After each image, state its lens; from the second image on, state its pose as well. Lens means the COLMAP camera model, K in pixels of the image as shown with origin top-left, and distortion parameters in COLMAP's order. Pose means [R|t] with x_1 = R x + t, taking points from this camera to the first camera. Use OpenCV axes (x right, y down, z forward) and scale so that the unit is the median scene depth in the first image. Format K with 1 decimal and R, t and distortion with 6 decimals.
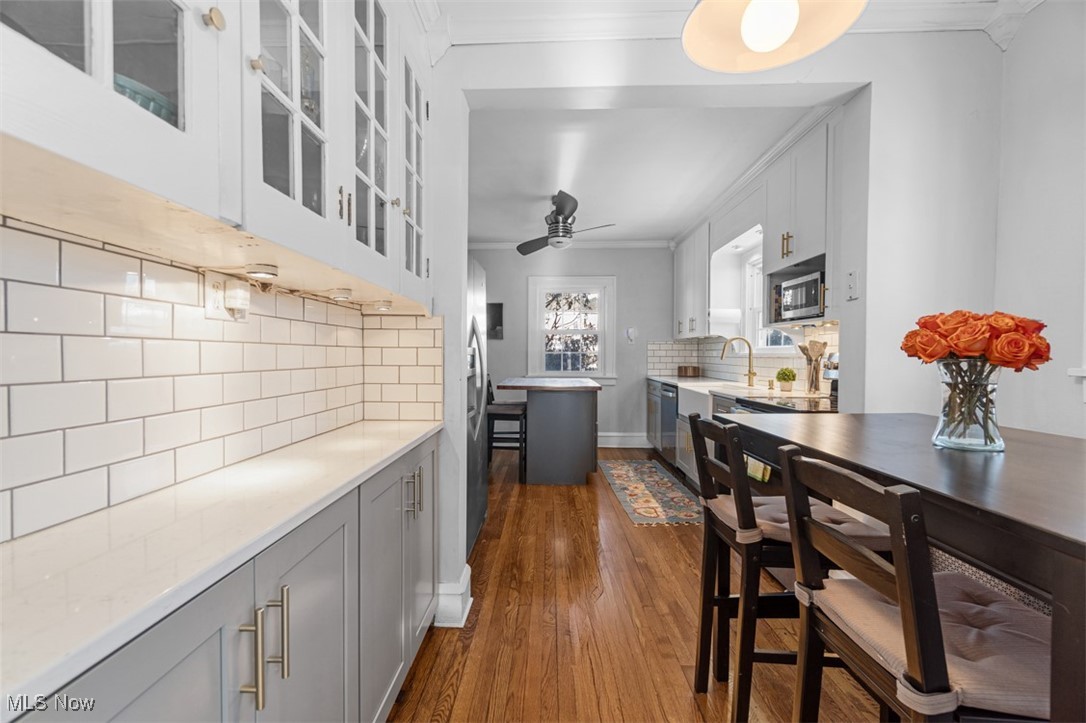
lens RADIAL K [[471.6, 0, 535.4], [0, 471.6, 357.5], [0, 0, 1]] dist [-0.003172, -0.000529]
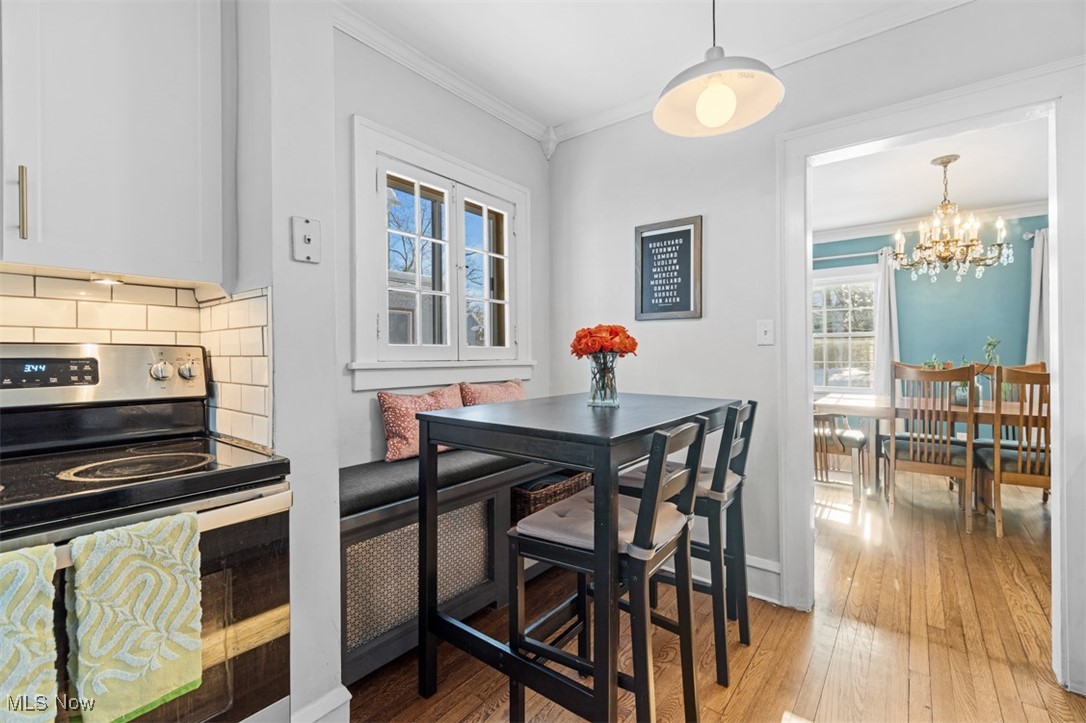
lens RADIAL K [[471.6, 0, 535.4], [0, 471.6, 357.5], [0, 0, 1]] dist [-0.003172, -0.000529]
pose [[-0.802418, -0.000116, 0.596762, 0.071208], [0.005880, 0.999950, 0.008101, 0.000991], [-0.596734, 0.010010, -0.802377, 2.407886]]
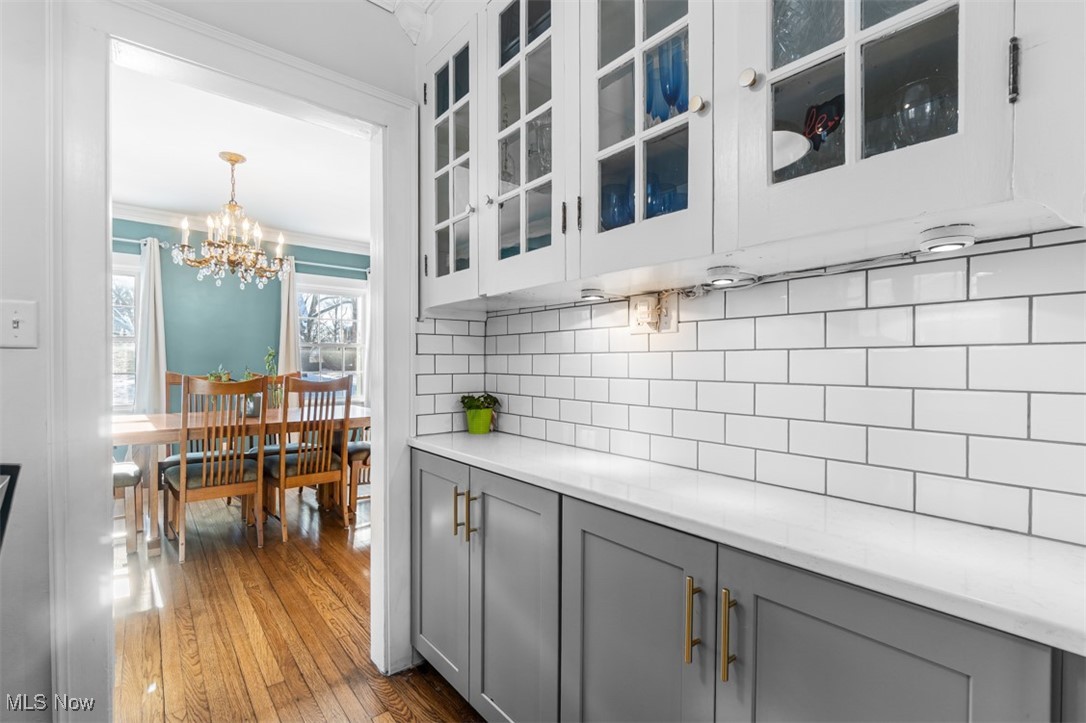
lens RADIAL K [[484.7, 0, 536.1], [0, 484.7, 366.7], [0, 0, 1]] dist [-0.001509, -0.000266]
pose [[-0.751459, -0.000526, -0.659780, 0.343599], [-0.007818, 0.999937, 0.008107, -0.005004], [0.659734, 0.011250, -0.751415, 1.749458]]
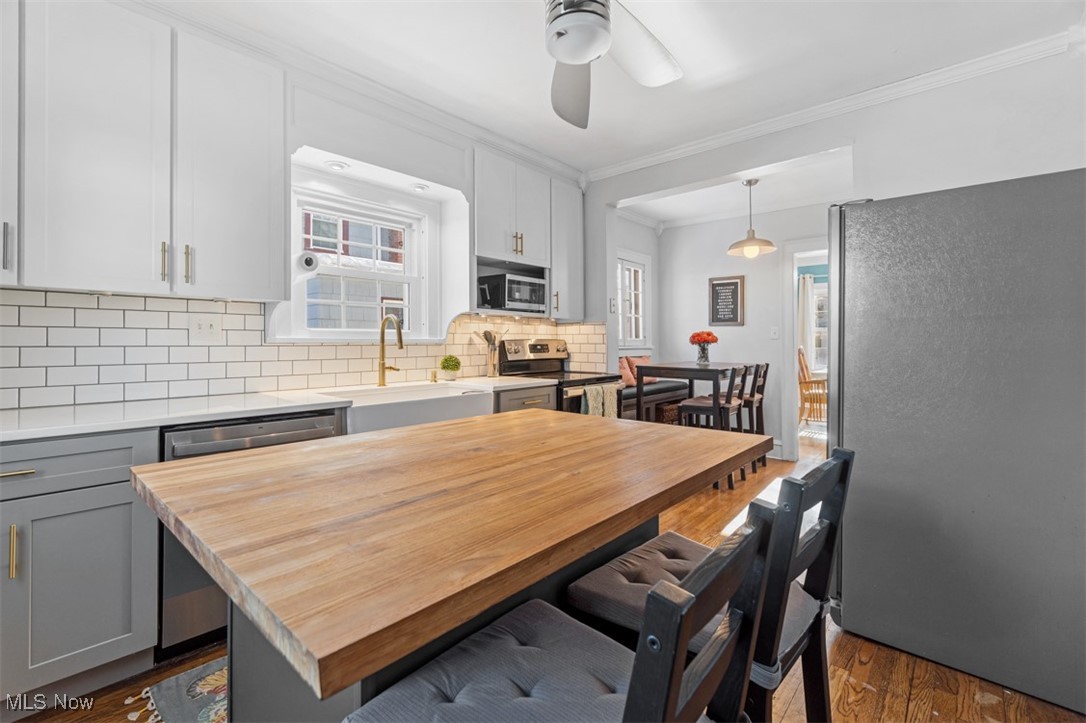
lens RADIAL K [[478.6, 0, 540.1], [0, 478.6, 339.8], [0, 0, 1]] dist [-0.000649, 0.000095]
pose [[-0.775262, 0.004047, 0.631627, -0.597261], [0.002950, 0.999992, -0.002787, -0.017213], [-0.631633, -0.000297, -0.775267, 4.878589]]
